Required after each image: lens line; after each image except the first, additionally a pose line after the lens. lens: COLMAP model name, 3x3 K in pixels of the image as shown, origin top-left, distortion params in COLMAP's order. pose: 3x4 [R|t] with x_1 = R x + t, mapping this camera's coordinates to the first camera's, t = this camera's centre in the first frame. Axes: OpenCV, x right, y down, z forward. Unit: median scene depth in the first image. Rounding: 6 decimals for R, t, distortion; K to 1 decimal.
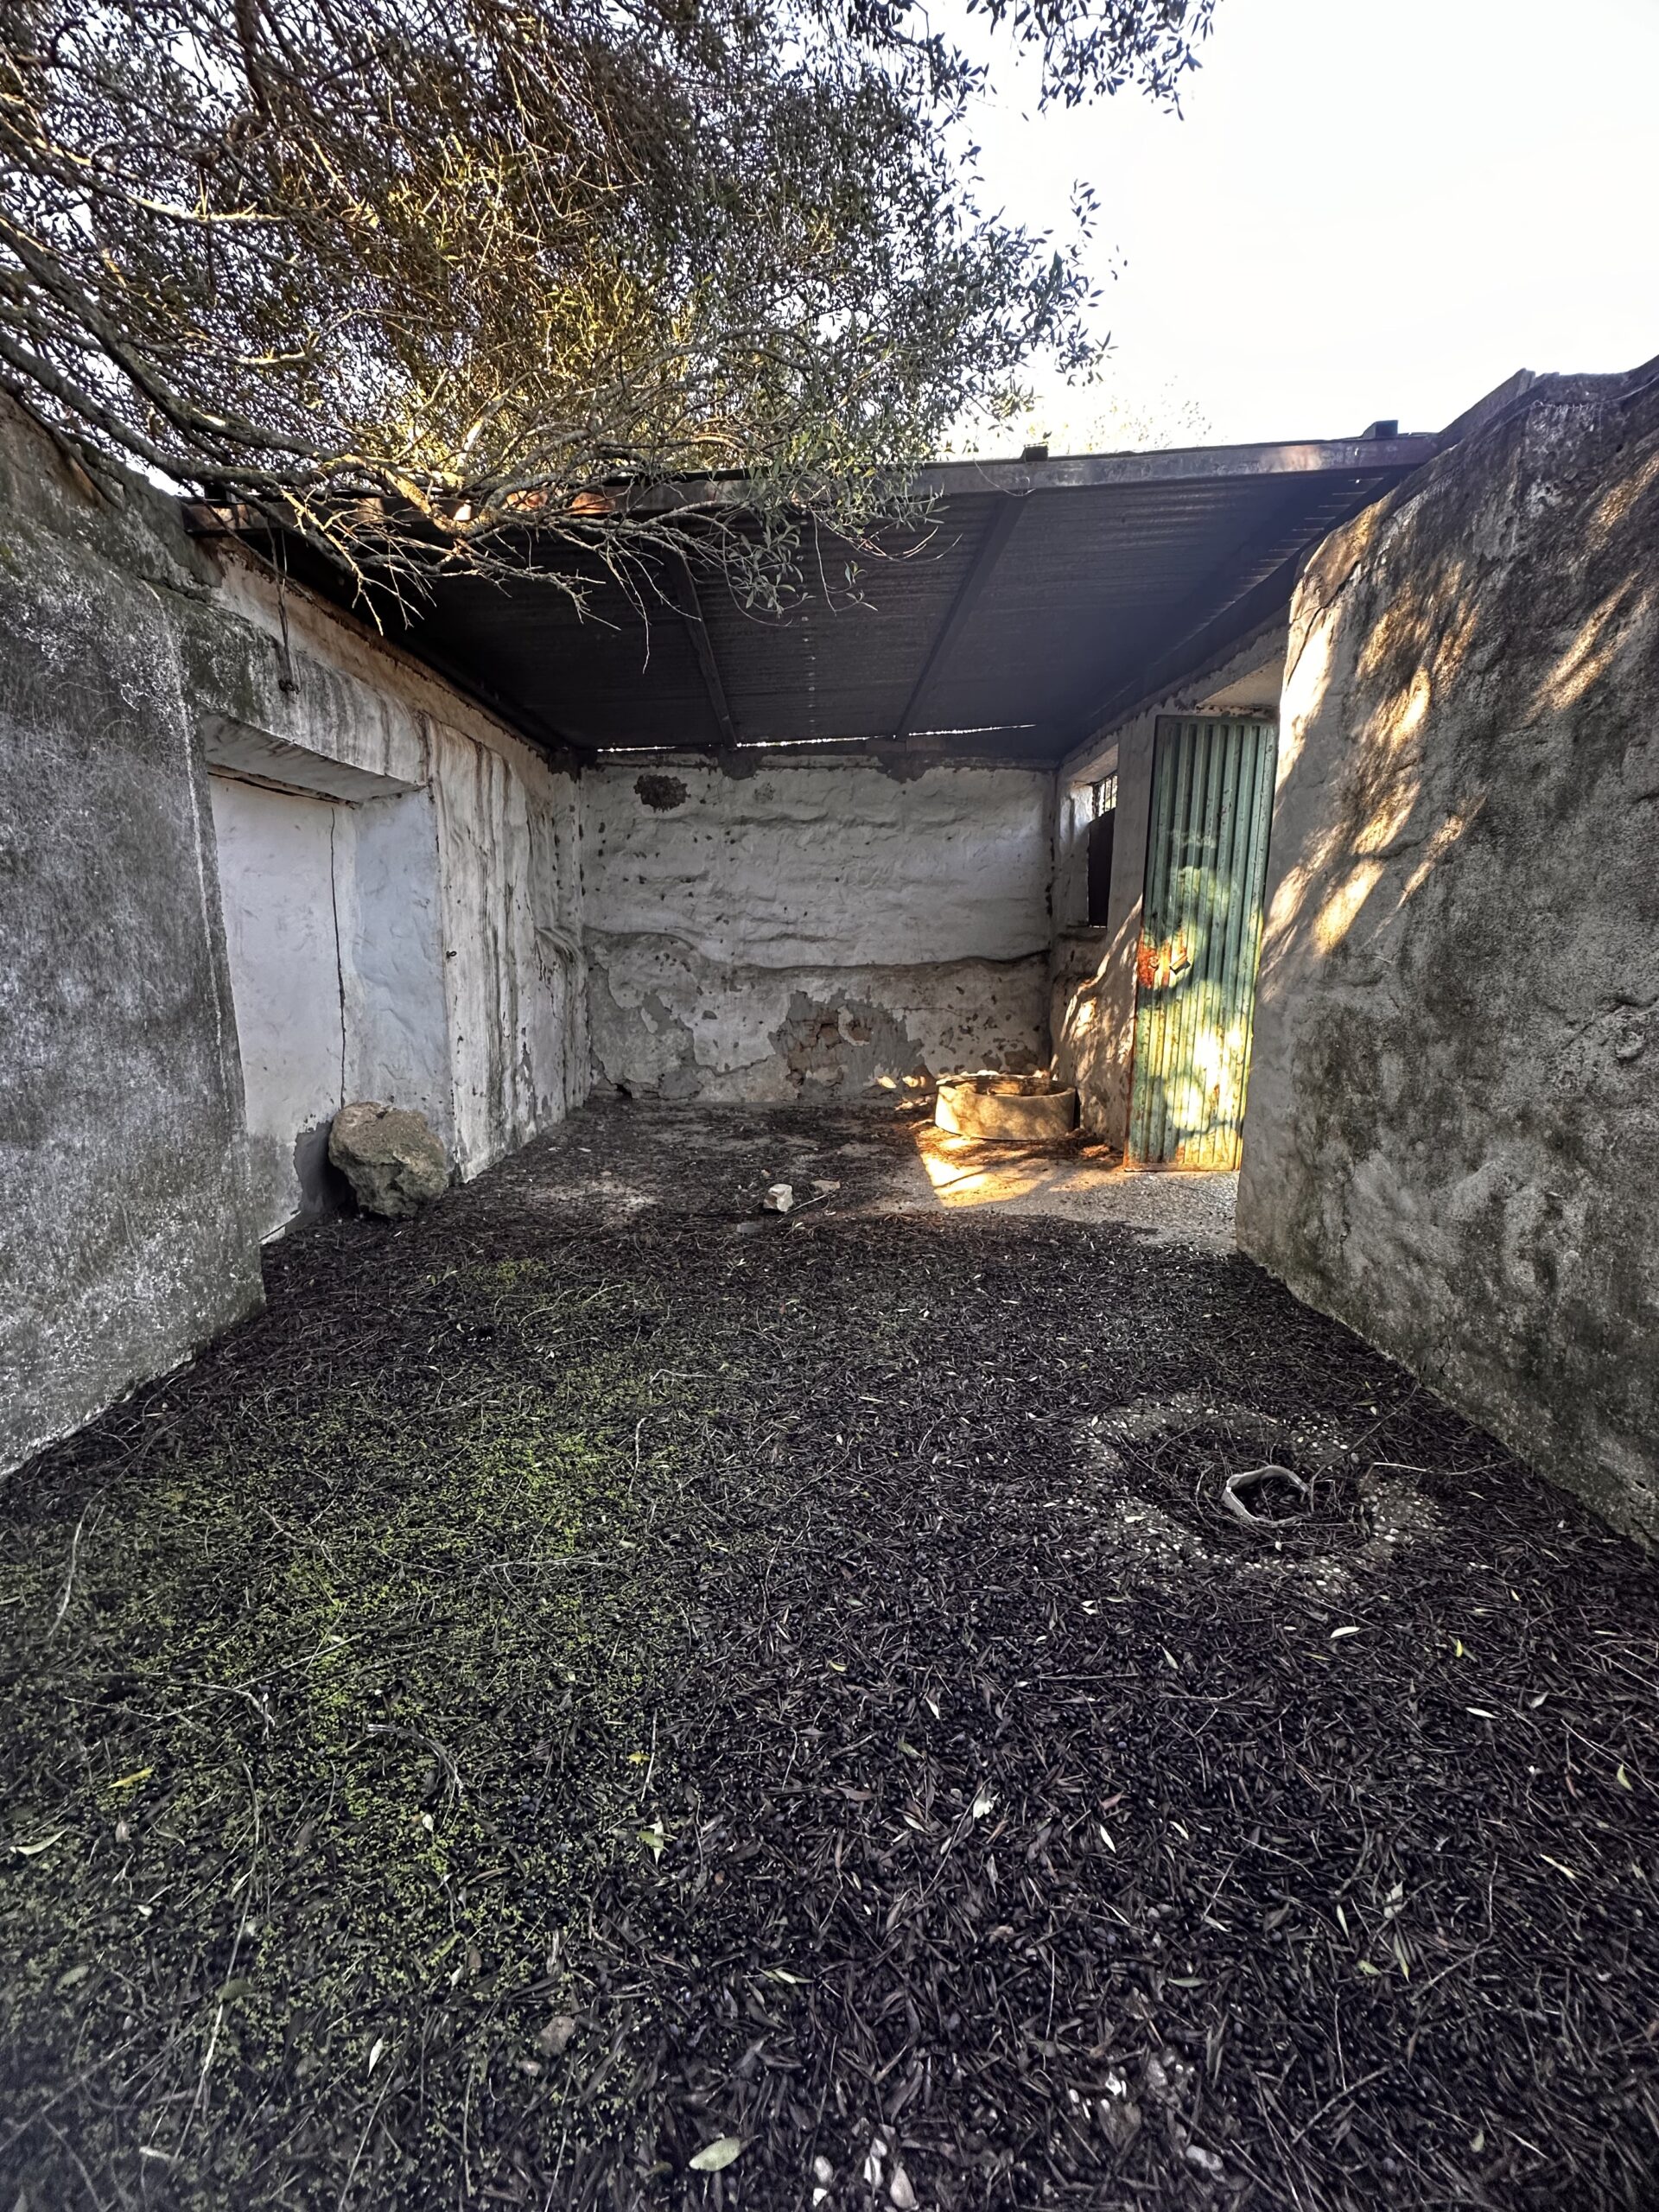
lens RADIAL K [[890.0, 0, 828.4], [0, 890.0, 1107.4], [0, 0, 1]] dist [0.002424, 0.000402]
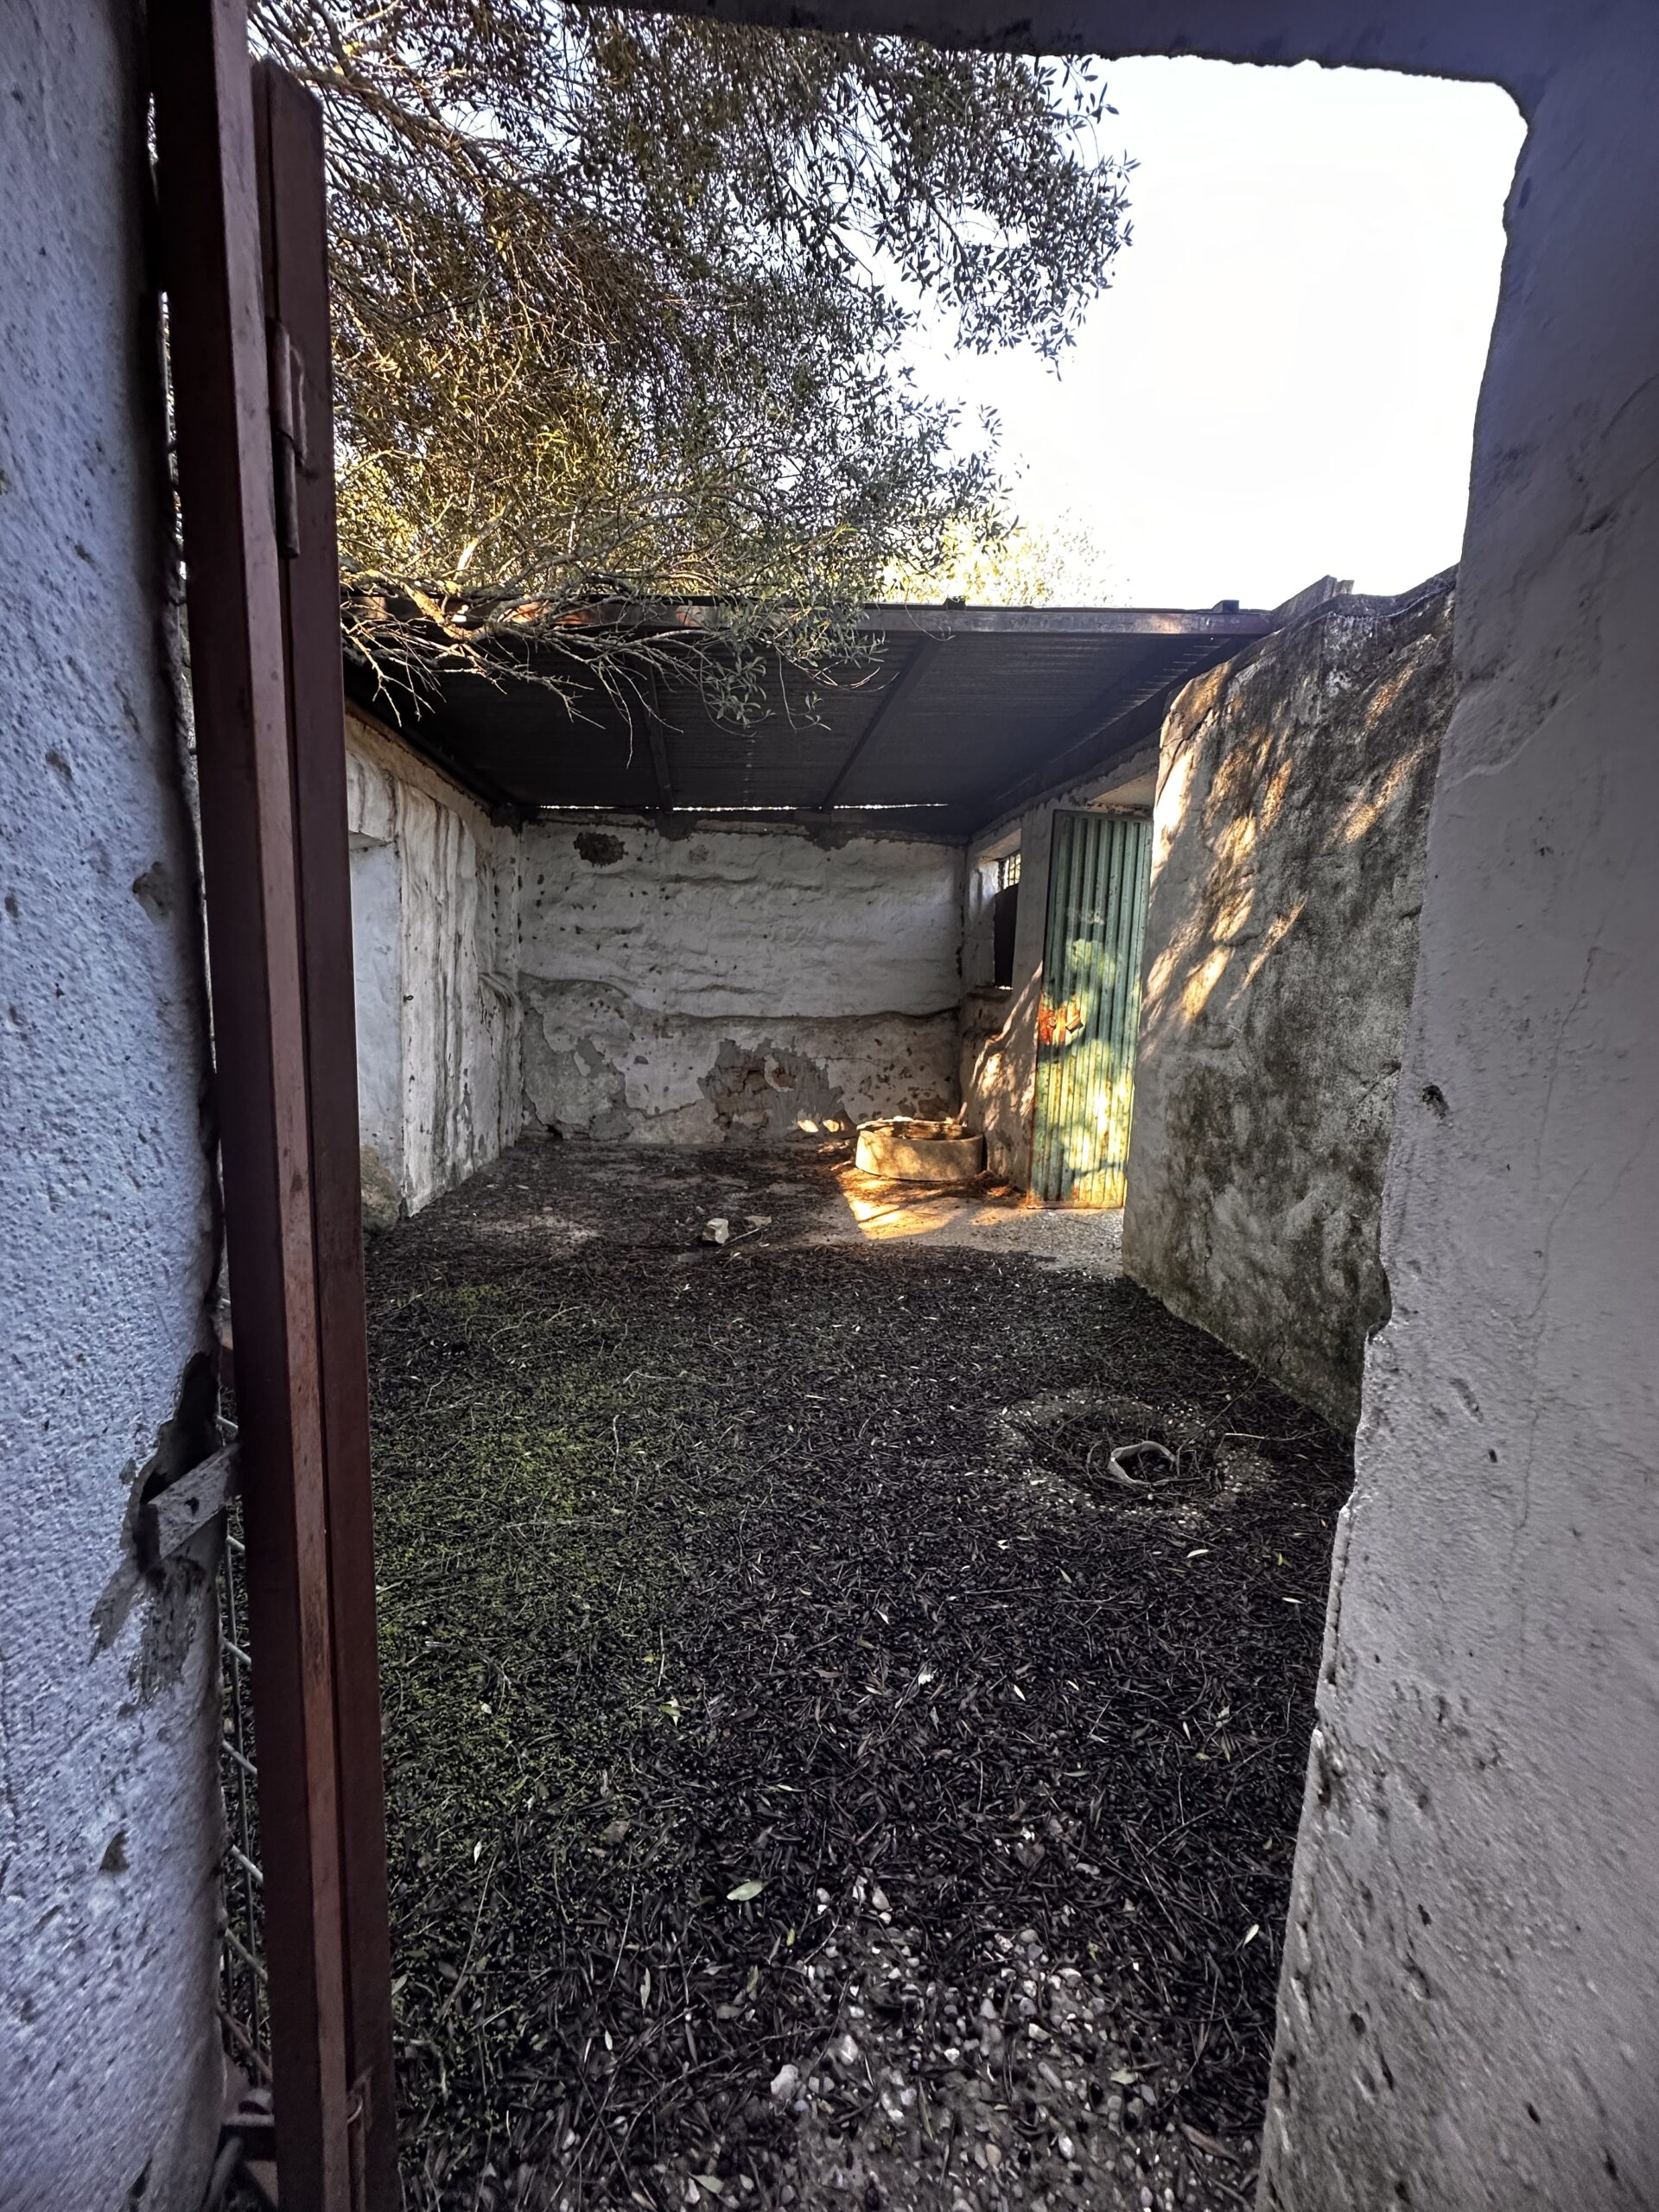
lens RADIAL K [[890.0, 0, 829.6], [0, 890.0, 1108.7], [0, 0, 1]] dist [0.002424, 0.000402]
pose [[0.994432, 0.015272, 0.104272, -0.061068], [-0.009909, 0.998611, -0.051755, 0.015227], [-0.104917, 0.050433, 0.993201, -0.168495]]
